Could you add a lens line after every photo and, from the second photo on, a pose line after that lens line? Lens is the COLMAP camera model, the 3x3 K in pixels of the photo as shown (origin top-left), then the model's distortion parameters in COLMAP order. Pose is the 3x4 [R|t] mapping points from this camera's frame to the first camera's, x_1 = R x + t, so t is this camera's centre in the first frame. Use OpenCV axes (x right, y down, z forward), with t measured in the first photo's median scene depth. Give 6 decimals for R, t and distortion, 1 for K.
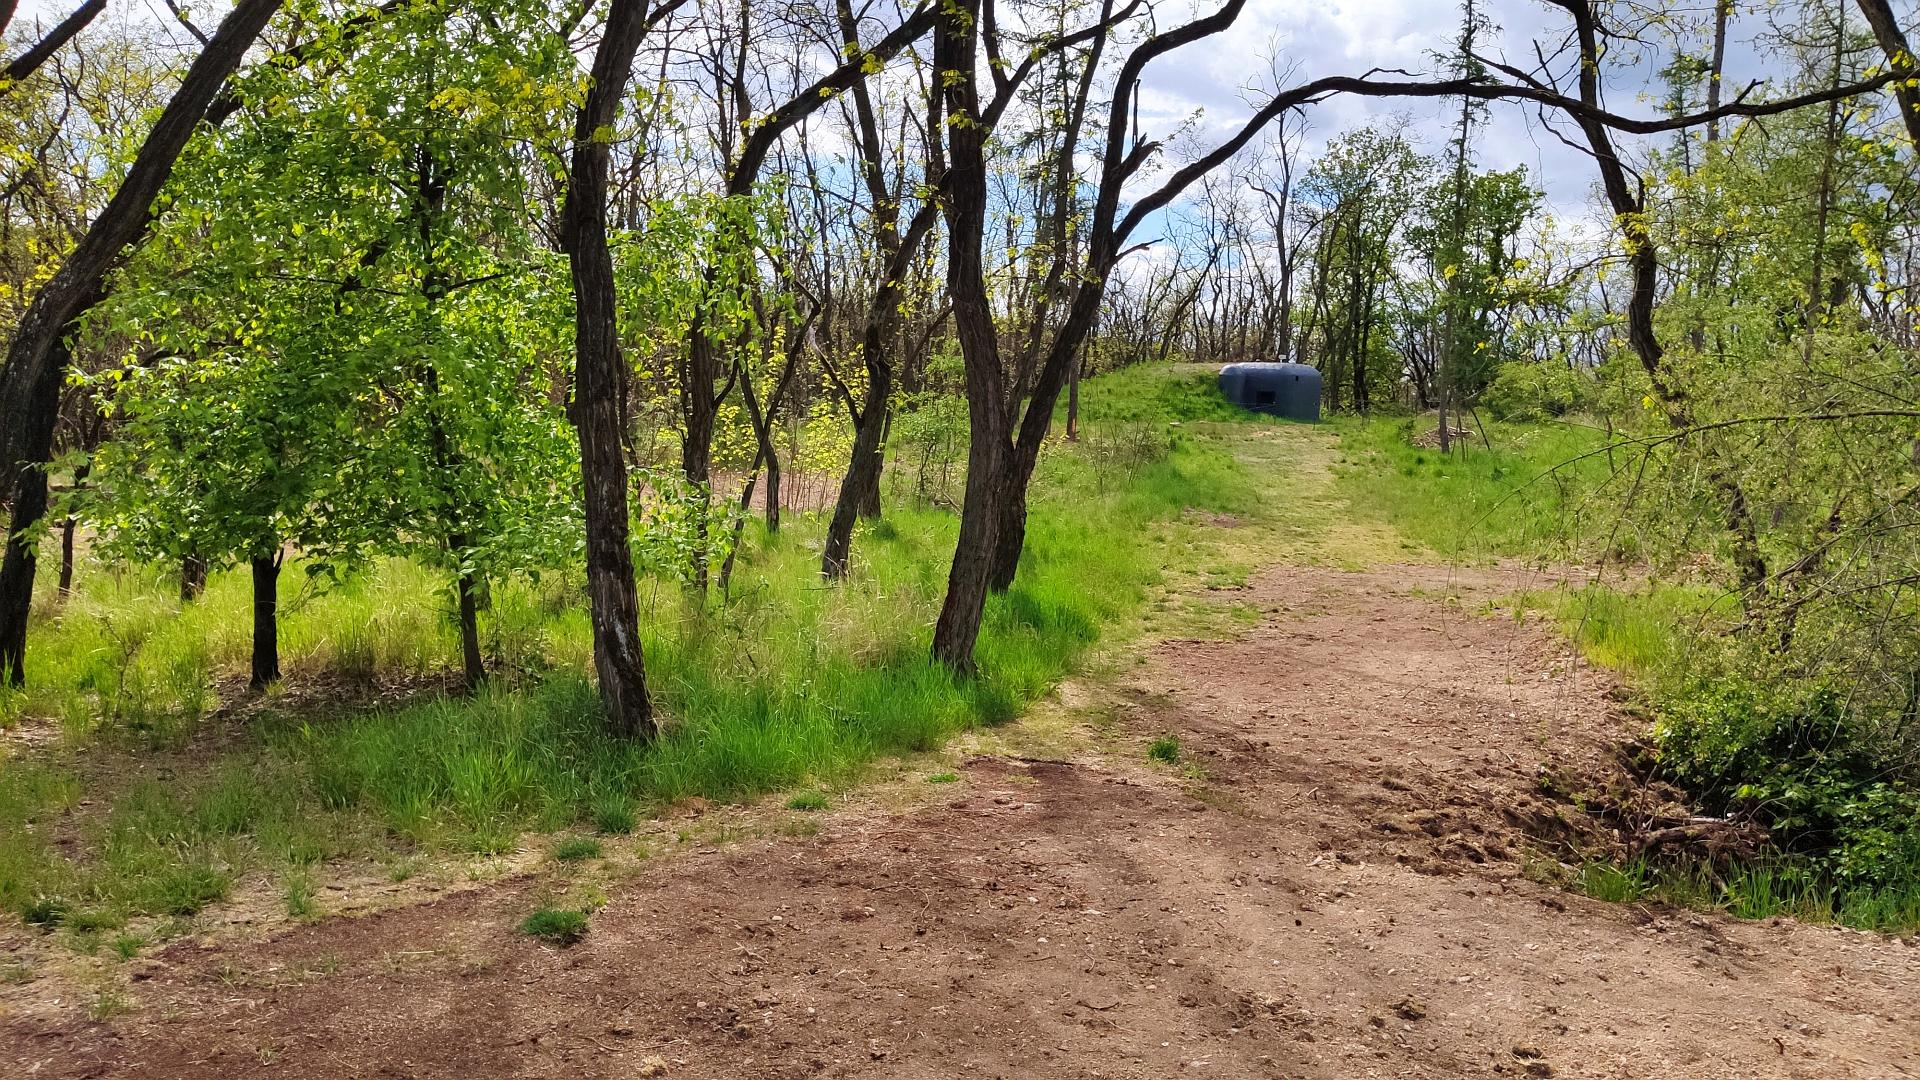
lens RADIAL K [[1411.1, 0, 958.2], [0, 1411.1, 538.0], [0, 0, 1]] dist [0.007267, -0.035027]
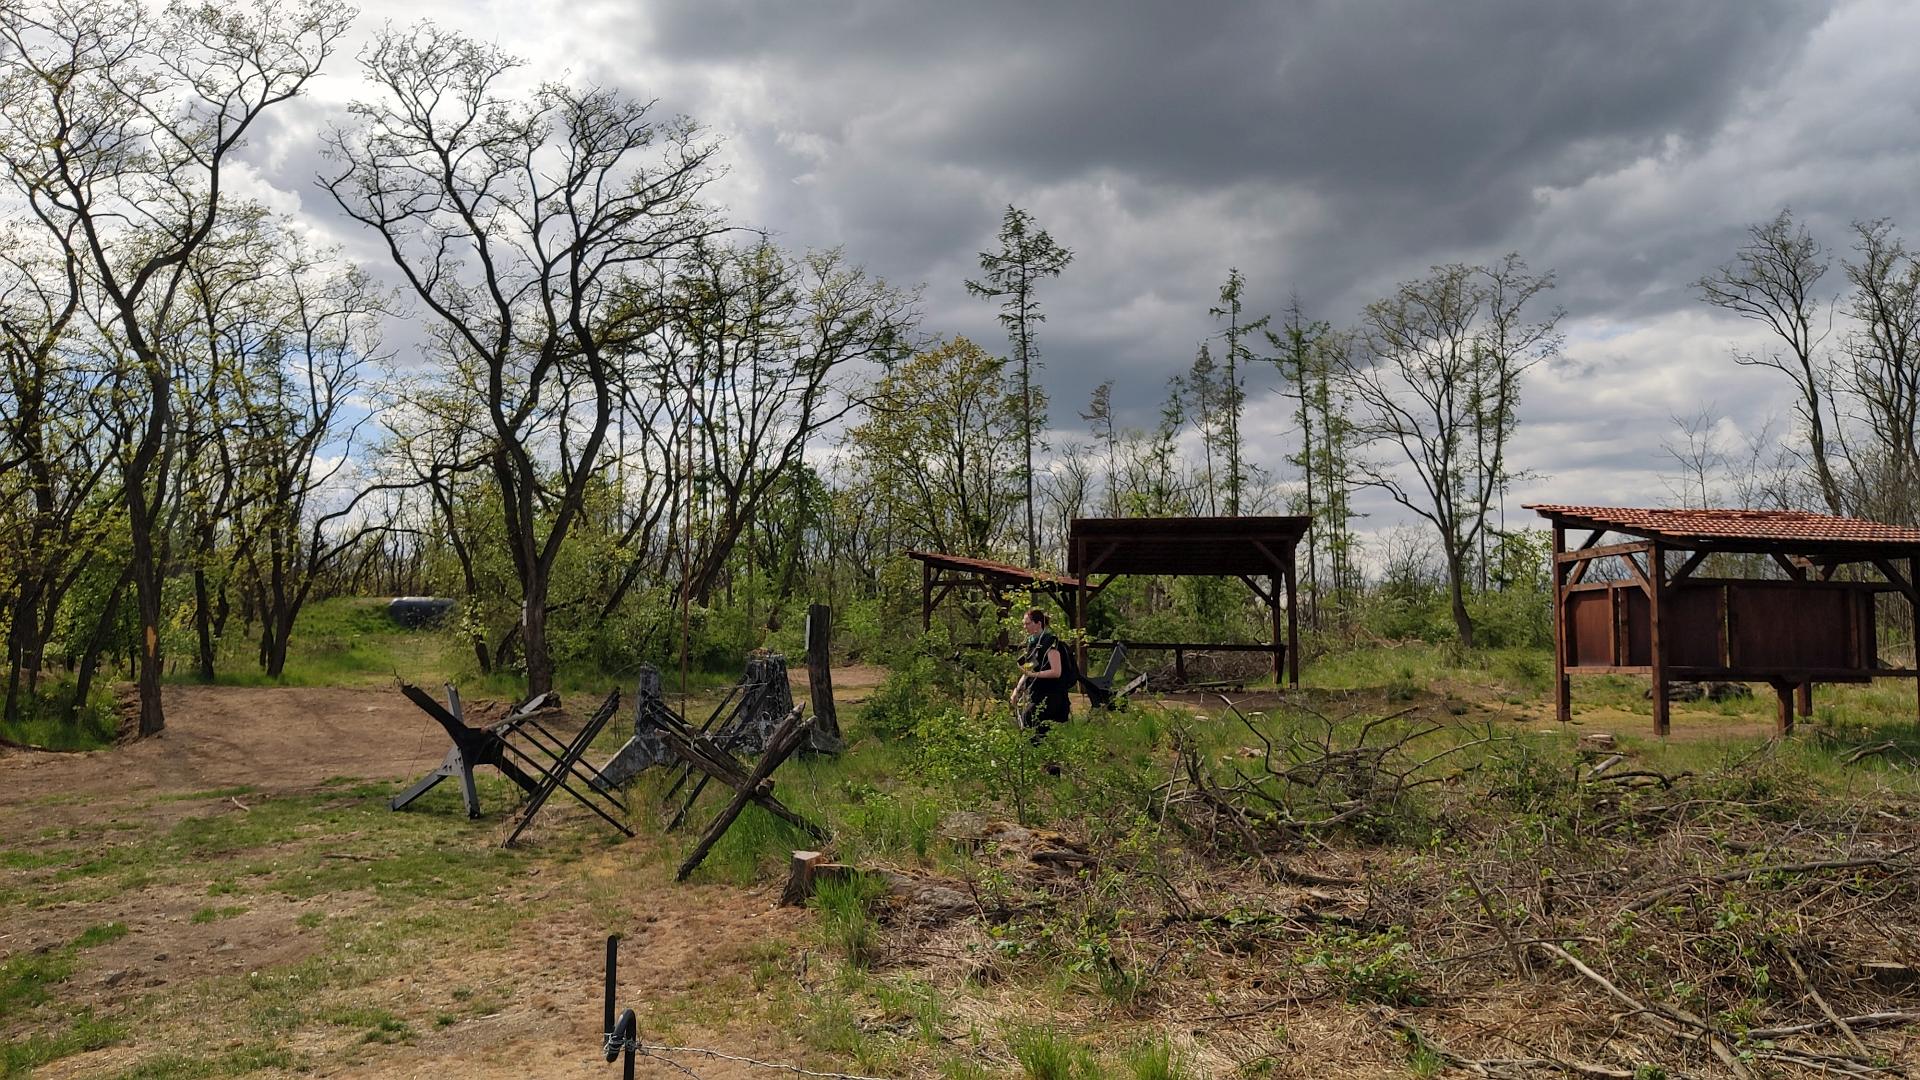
lens RADIAL K [[1411.1, 0, 959.8], [0, 1411.1, 537.8], [0, 0, 1]] dist [0.007267, -0.035027]
pose [[0.858998, 0.008365, 0.511910, -0.100645], [0.073273, 0.987565, -0.139092, 0.103232], [-0.506708, 0.156989, 0.847704, -0.910215]]
